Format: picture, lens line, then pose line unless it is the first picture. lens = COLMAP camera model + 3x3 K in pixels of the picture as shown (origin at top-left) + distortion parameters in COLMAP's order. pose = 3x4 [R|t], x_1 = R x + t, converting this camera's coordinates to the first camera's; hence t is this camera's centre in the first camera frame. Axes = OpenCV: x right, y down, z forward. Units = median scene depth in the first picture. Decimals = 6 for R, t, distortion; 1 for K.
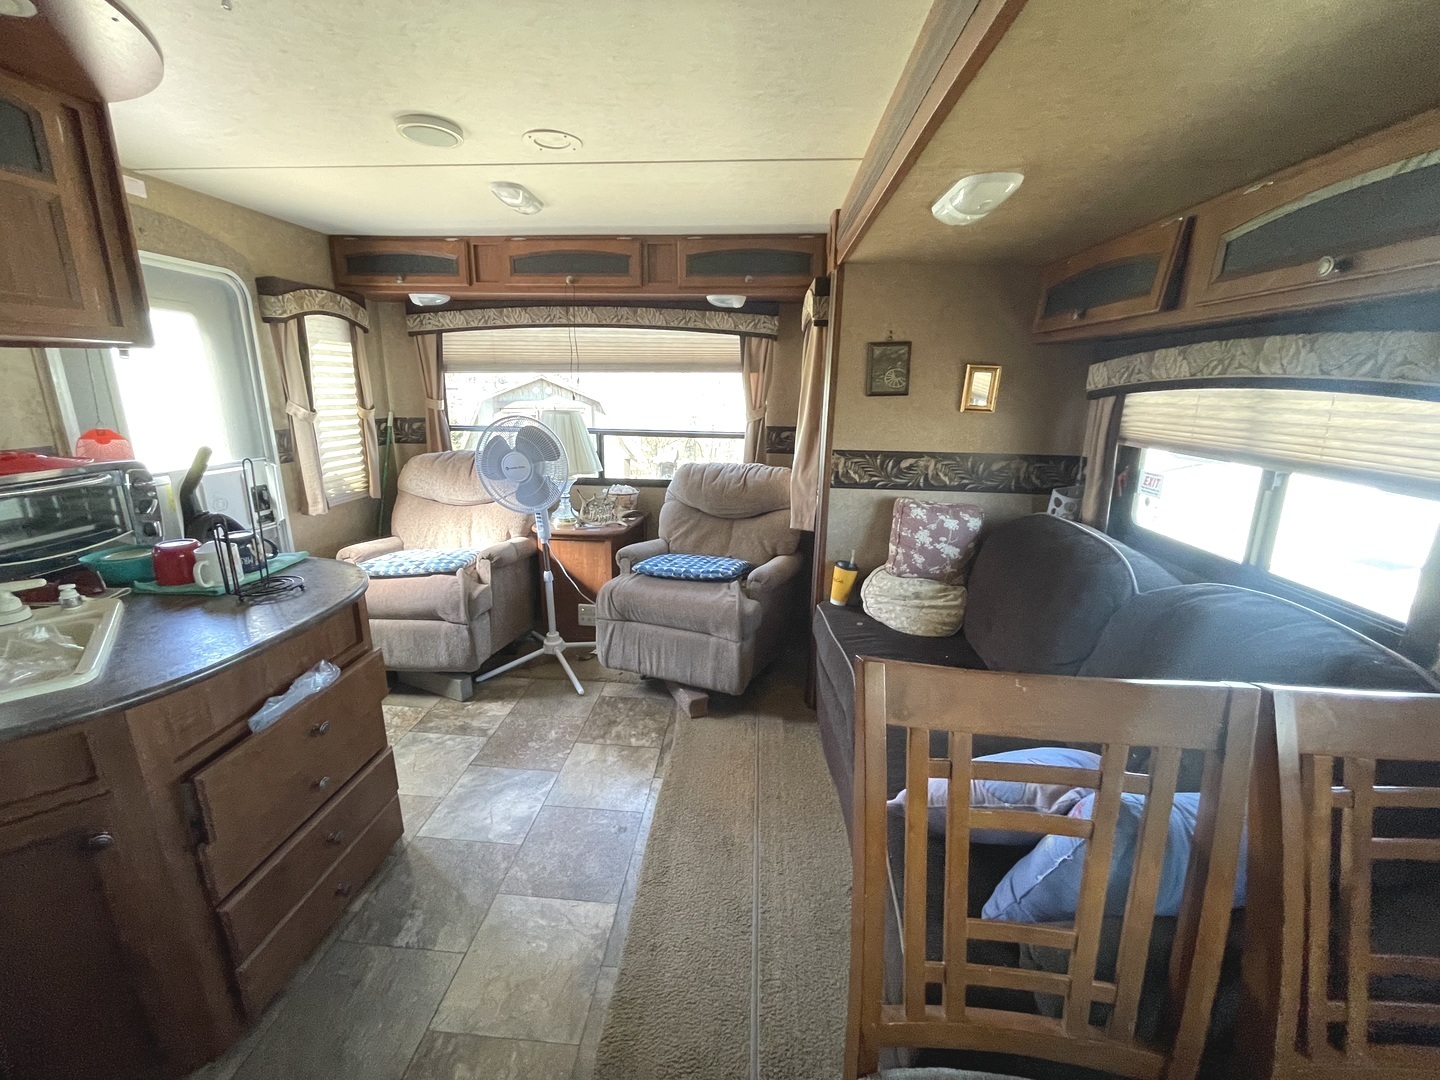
lens RADIAL K [[582.3, 0, 715.8], [0, 582.3, 532.0], [0, 0, 1]] dist [-0.000730, -0.000354]
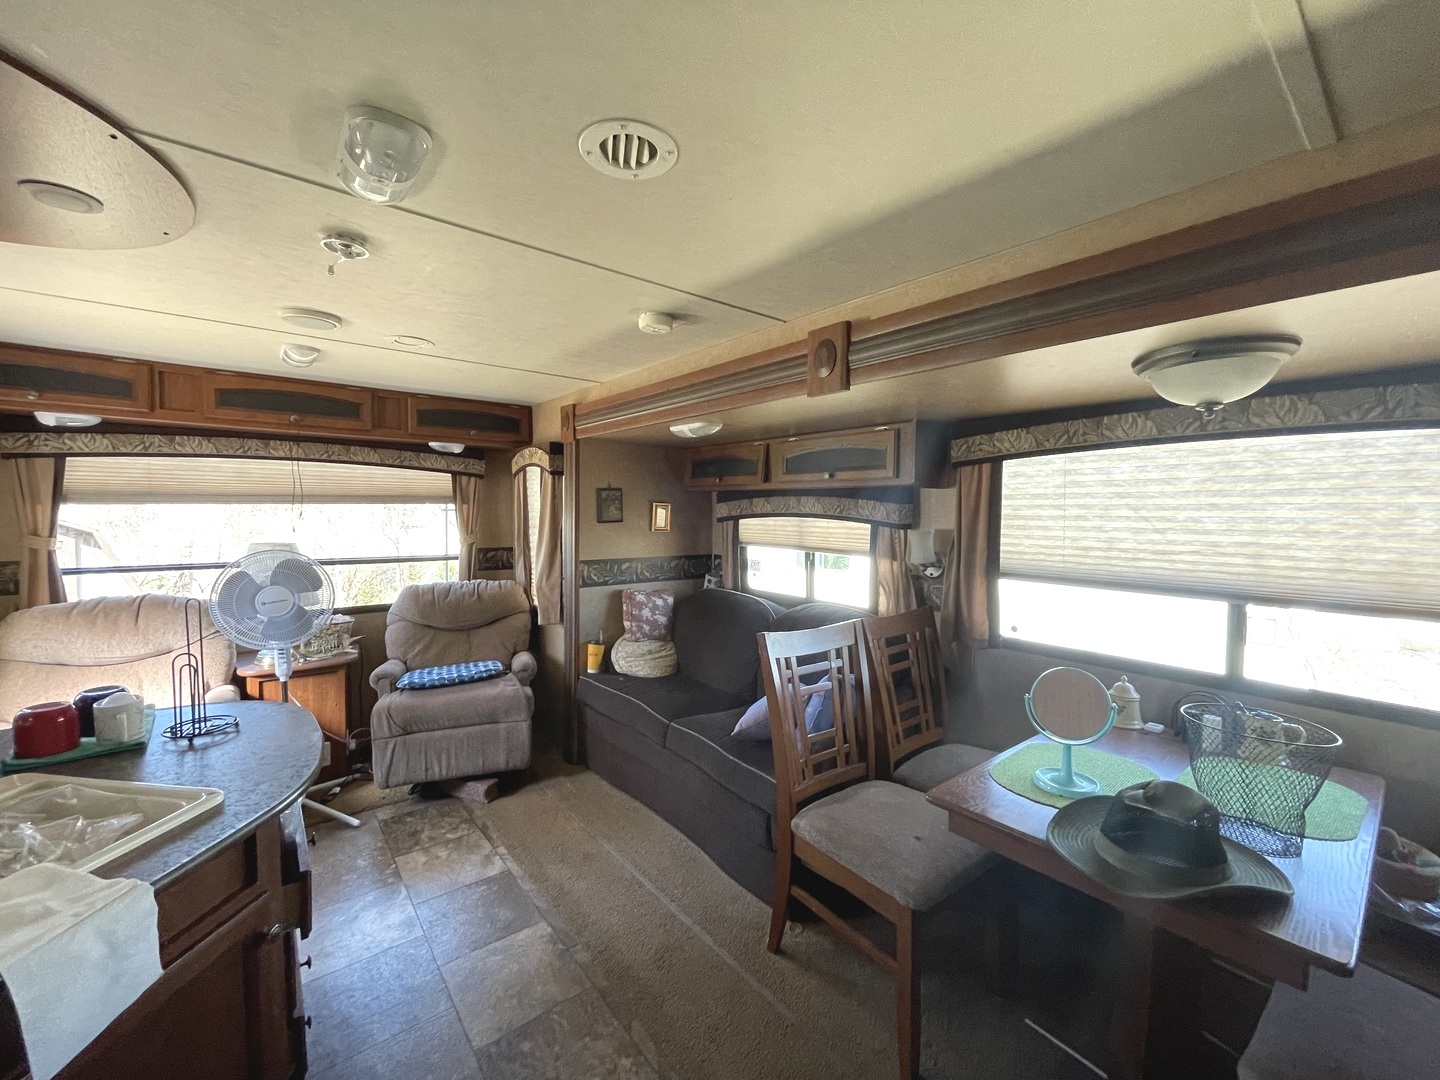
lens RADIAL K [[582.3, 0, 715.8], [0, 582.3, 532.0], [0, 0, 1]] dist [-0.000730, -0.000354]
pose [[0.721877, -0.033606, 0.691205, -0.497155], [0.170370, 0.976708, -0.130443, 0.028505], [-0.670722, 0.211924, 0.710789, -0.219363]]
